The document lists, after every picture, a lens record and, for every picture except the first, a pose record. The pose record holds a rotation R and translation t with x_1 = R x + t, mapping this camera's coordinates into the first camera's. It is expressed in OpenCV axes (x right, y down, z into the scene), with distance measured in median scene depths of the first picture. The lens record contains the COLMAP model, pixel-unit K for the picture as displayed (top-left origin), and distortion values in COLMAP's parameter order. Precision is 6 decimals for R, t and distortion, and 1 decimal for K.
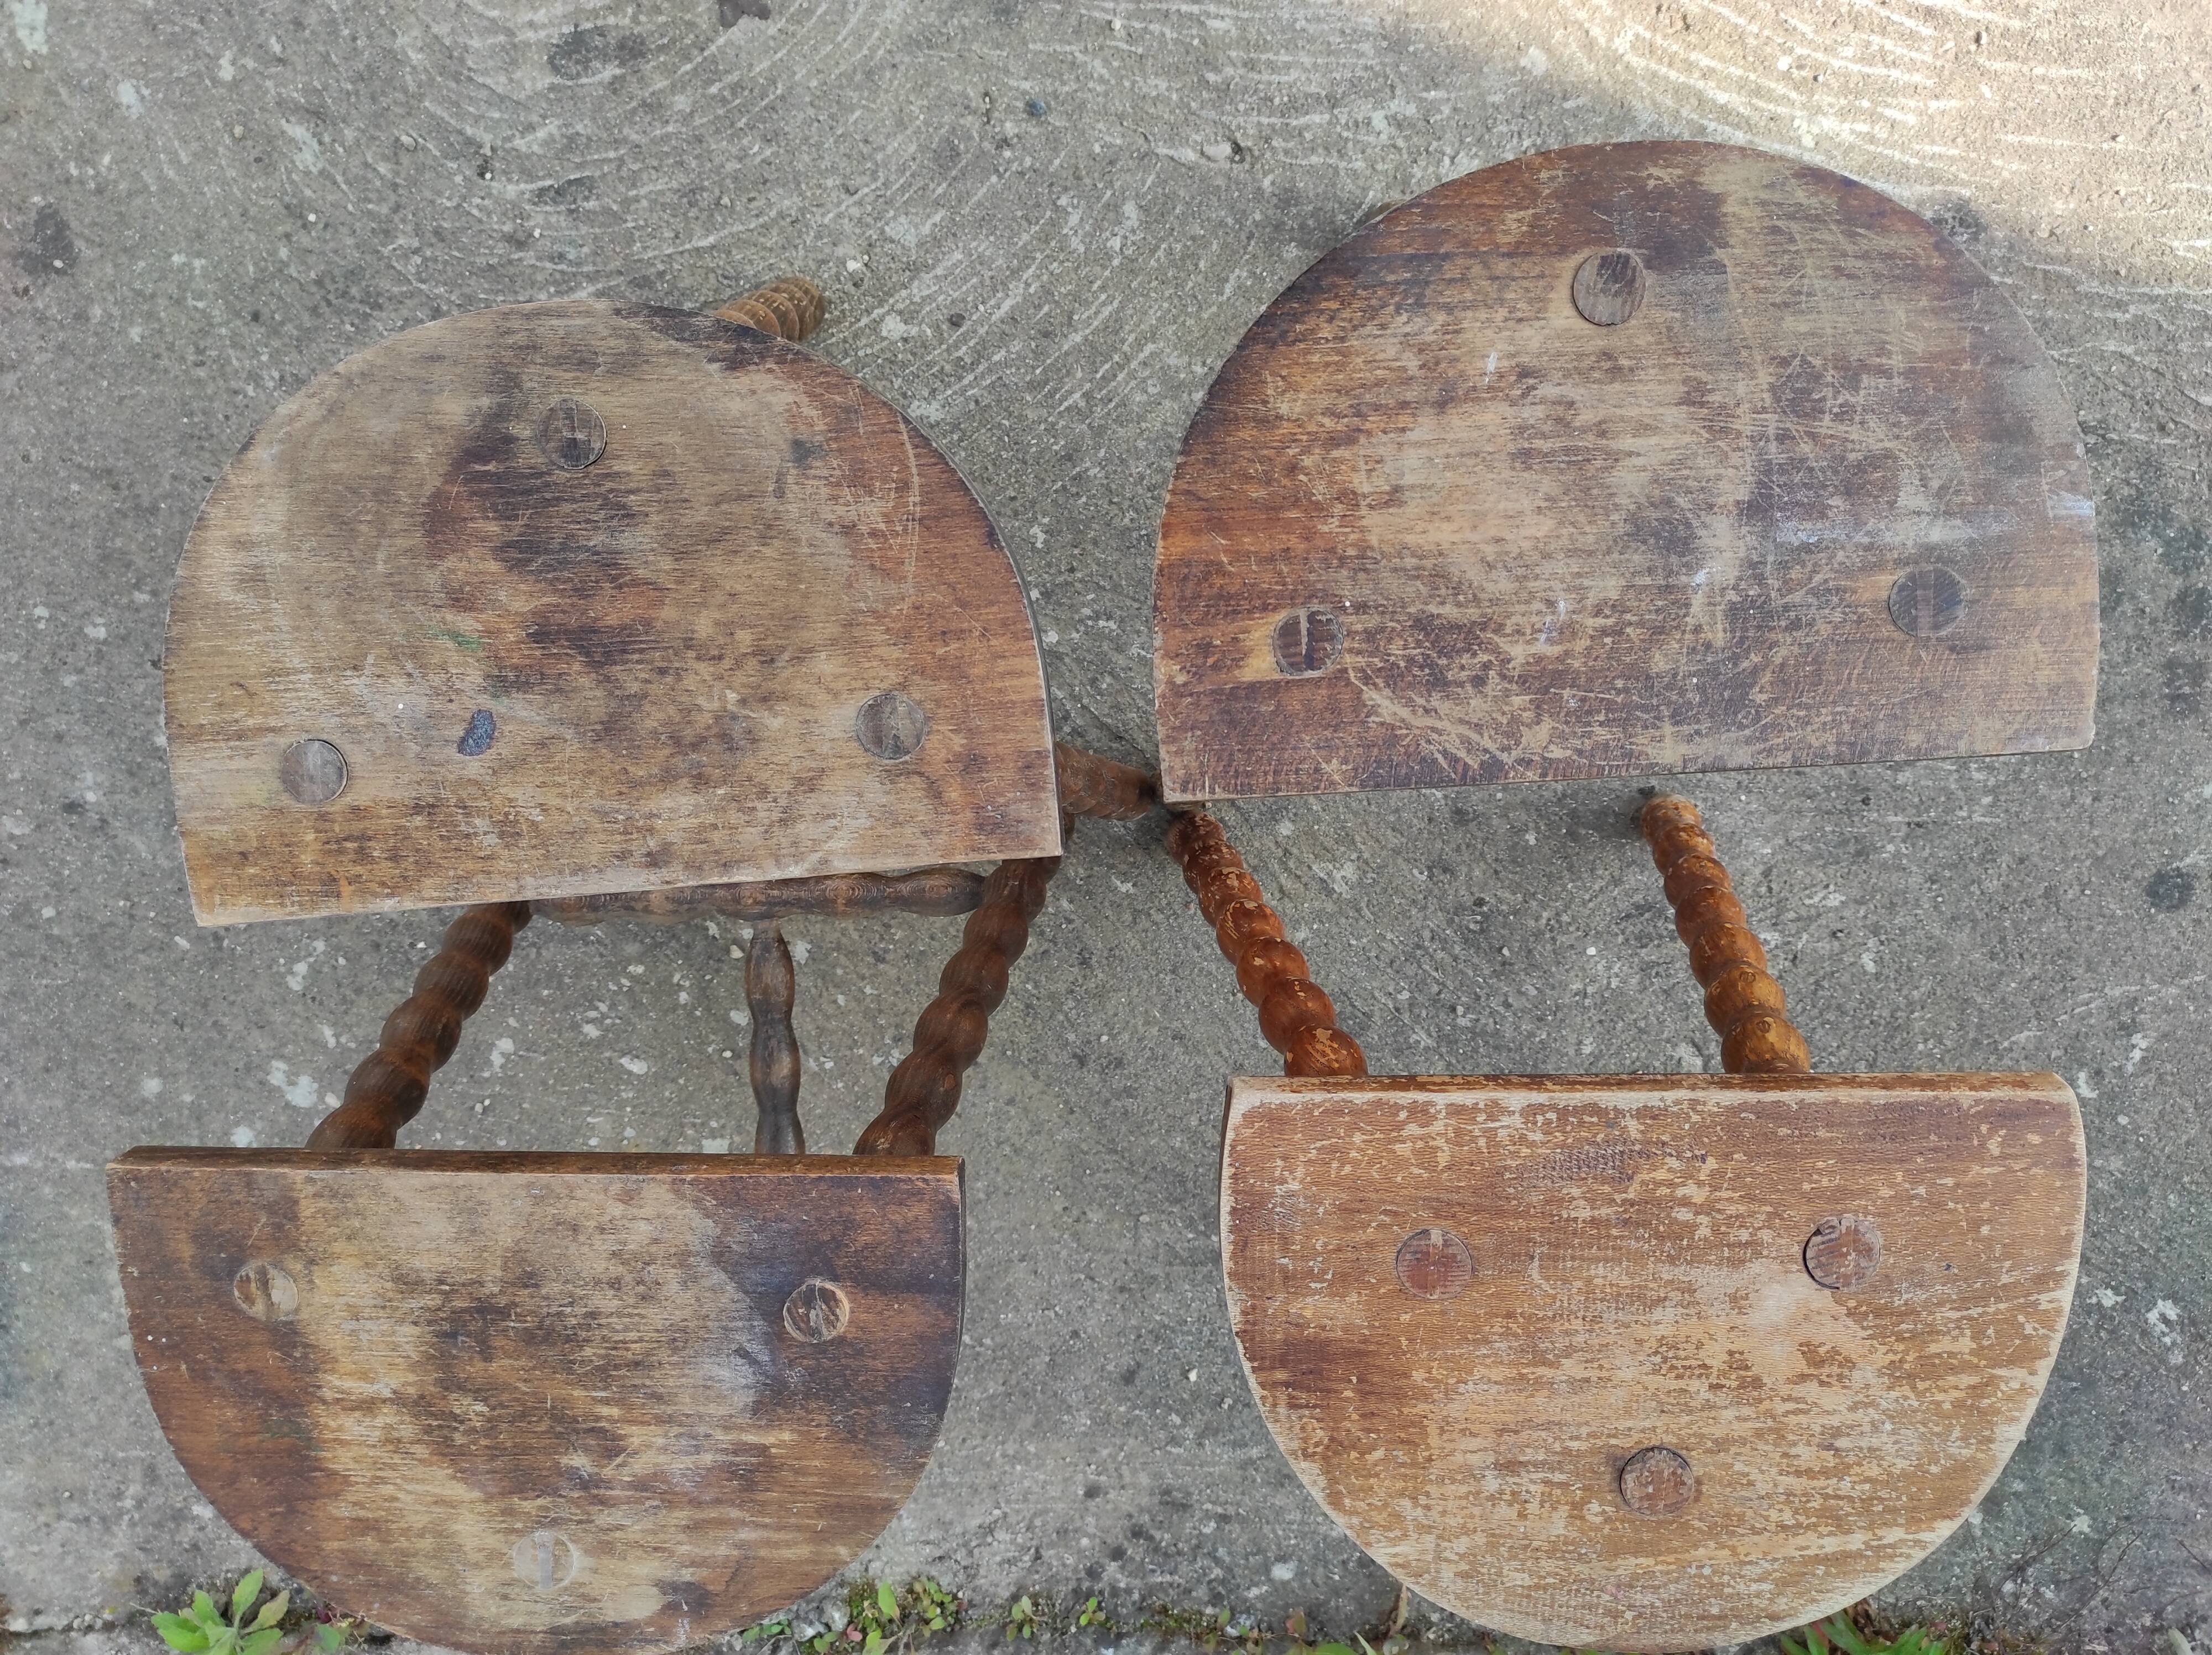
lens RADIAL K [[1635.6, 0, 1096.9], [0, 1635.6, 828.4], [0, 0, 1]] dist [0.066044, -0.072048]
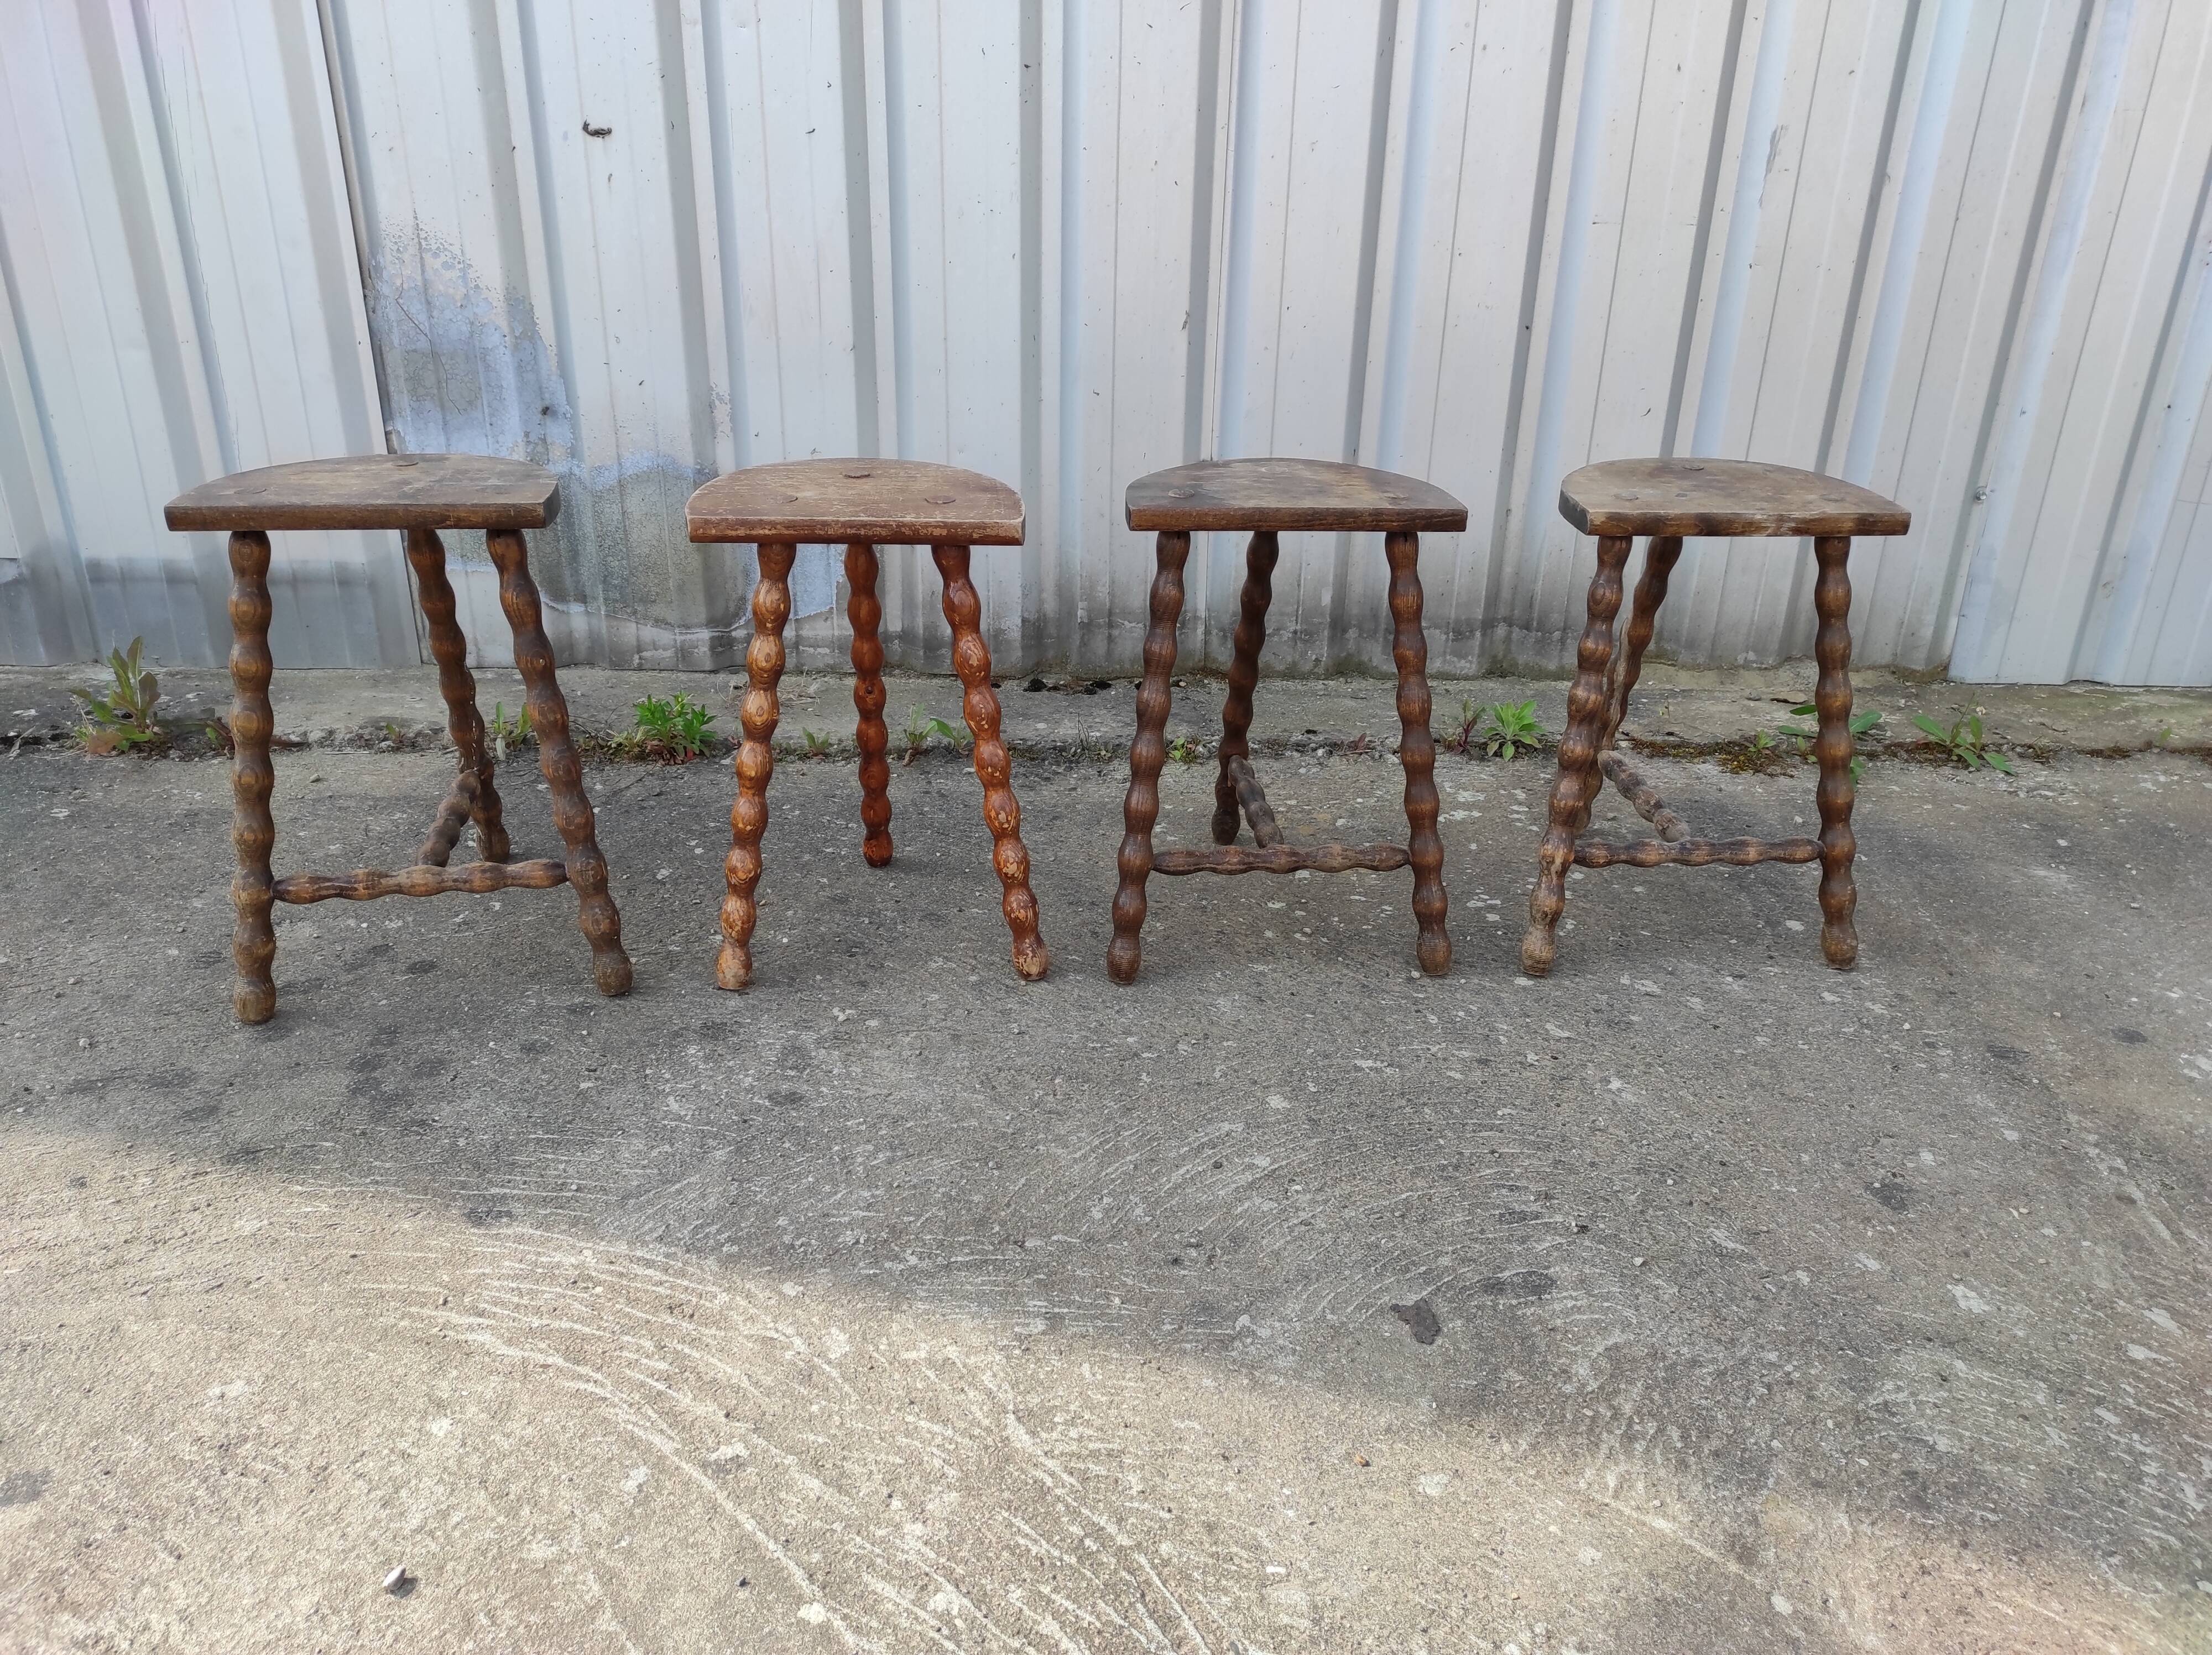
lens RADIAL K [[1621.4, 0, 1102.2], [0, 1621.4, 812.9], [0, 0, 1]] dist [0.081430, -0.086556]
pose [[-0.997512, 0.044255, -0.054880, 0.073146], [-0.070355, -0.574940, 0.815165, -1.243475], [0.004523, 0.816998, 0.576623, -0.033425]]
